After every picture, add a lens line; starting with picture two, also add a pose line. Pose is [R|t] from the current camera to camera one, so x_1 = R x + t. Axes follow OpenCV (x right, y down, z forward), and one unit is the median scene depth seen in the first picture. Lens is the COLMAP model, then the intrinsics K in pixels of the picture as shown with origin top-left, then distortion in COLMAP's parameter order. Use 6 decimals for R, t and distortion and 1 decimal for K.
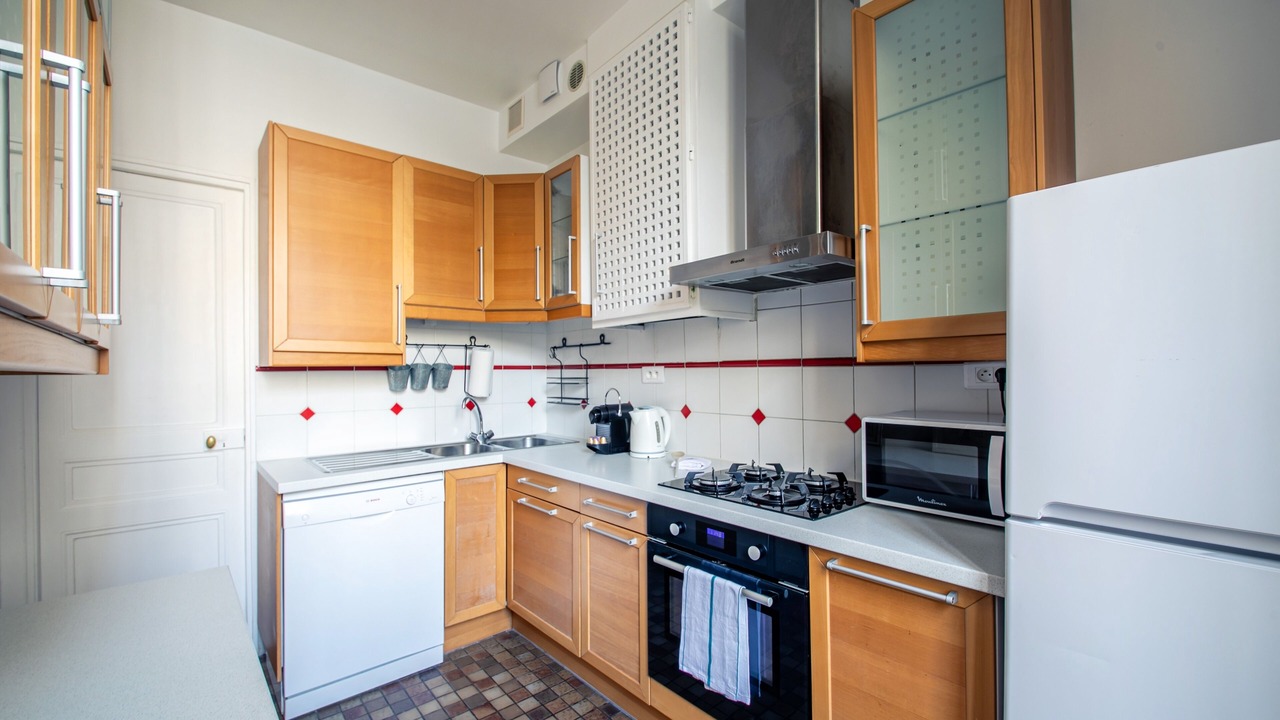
lens RADIAL K [[526.8, 0, 631.3], [0, 526.8, 370.3], [0, 0, 1]] dist [-0.003430, -0.003575]
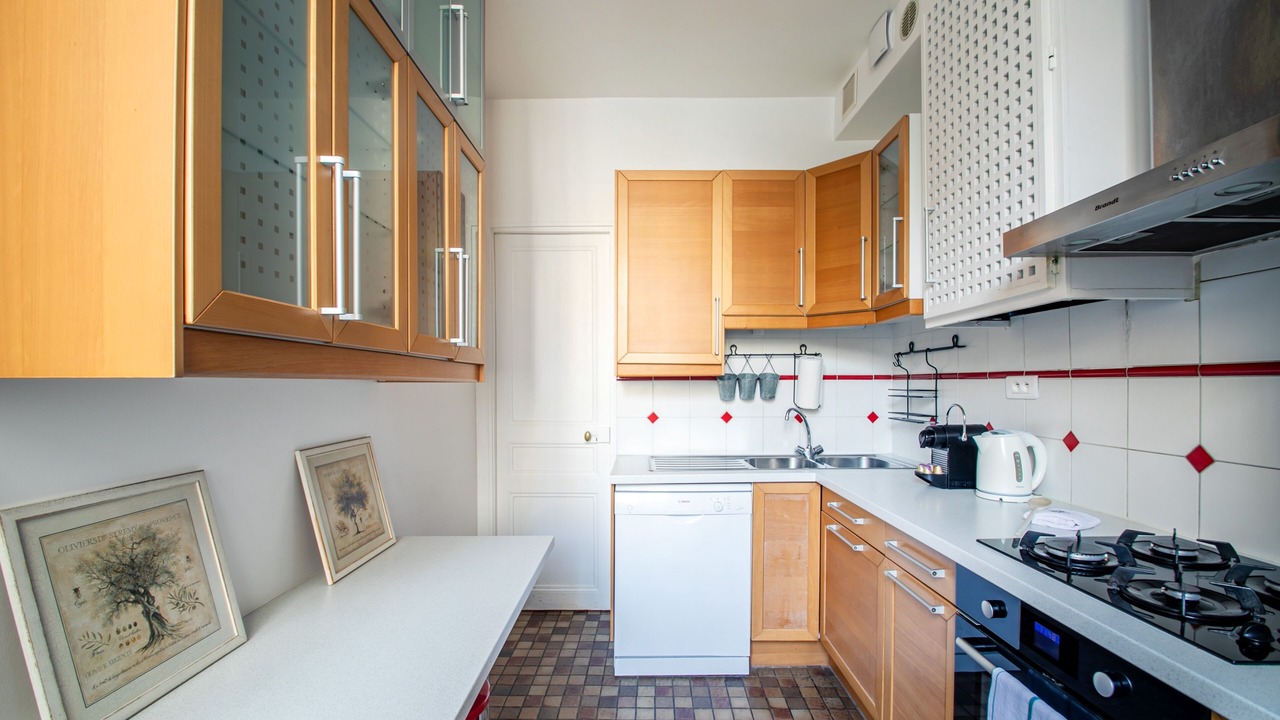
lens RADIAL K [[526.8, 0, 645.8], [0, 526.8, 387.4], [0, 0, 1]] dist [-0.003430, -0.003575]
pose [[0.758493, 0.012389, -0.651563, 0.127677], [-0.003625, 0.999884, 0.014792, -0.000482], [0.651671, -0.008858, 0.758450, 0.120412]]
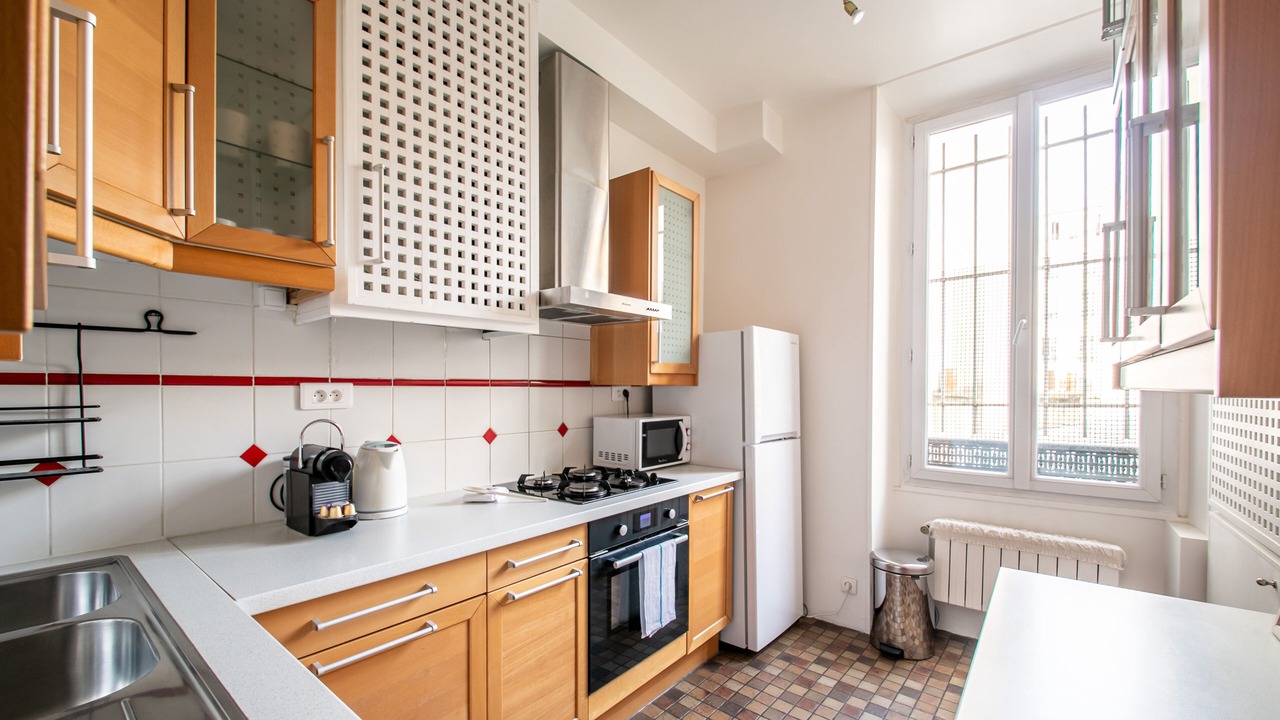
lens RADIAL K [[526.8, 0, 638.6], [0, 526.8, 397.7], [0, 0, 1]] dist [-0.003430, -0.003575]
pose [[-0.182043, -0.011516, 0.983223, -0.698419], [-0.002413, 0.999934, 0.011265, 0.002298], [-0.983288, -0.000322, -0.182059, 0.791392]]
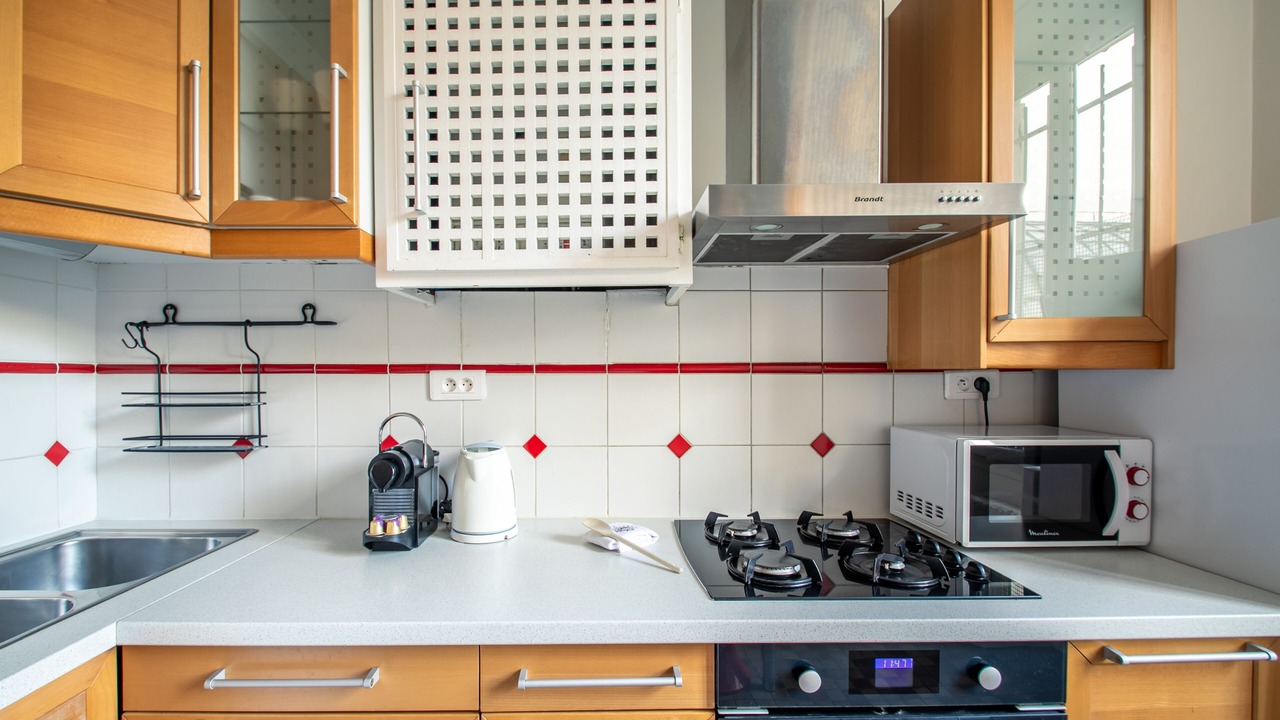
lens RADIAL K [[526.8, 0, 608.8], [0, 526.8, 380.3], [0, 0, 1]] dist [-0.003430, -0.003575]
pose [[0.642480, 0.000486, 0.766303, -0.302088], [-0.005070, 0.999981, 0.003617, 0.000303], [-0.766286, -0.006209, 0.642470, 0.552215]]
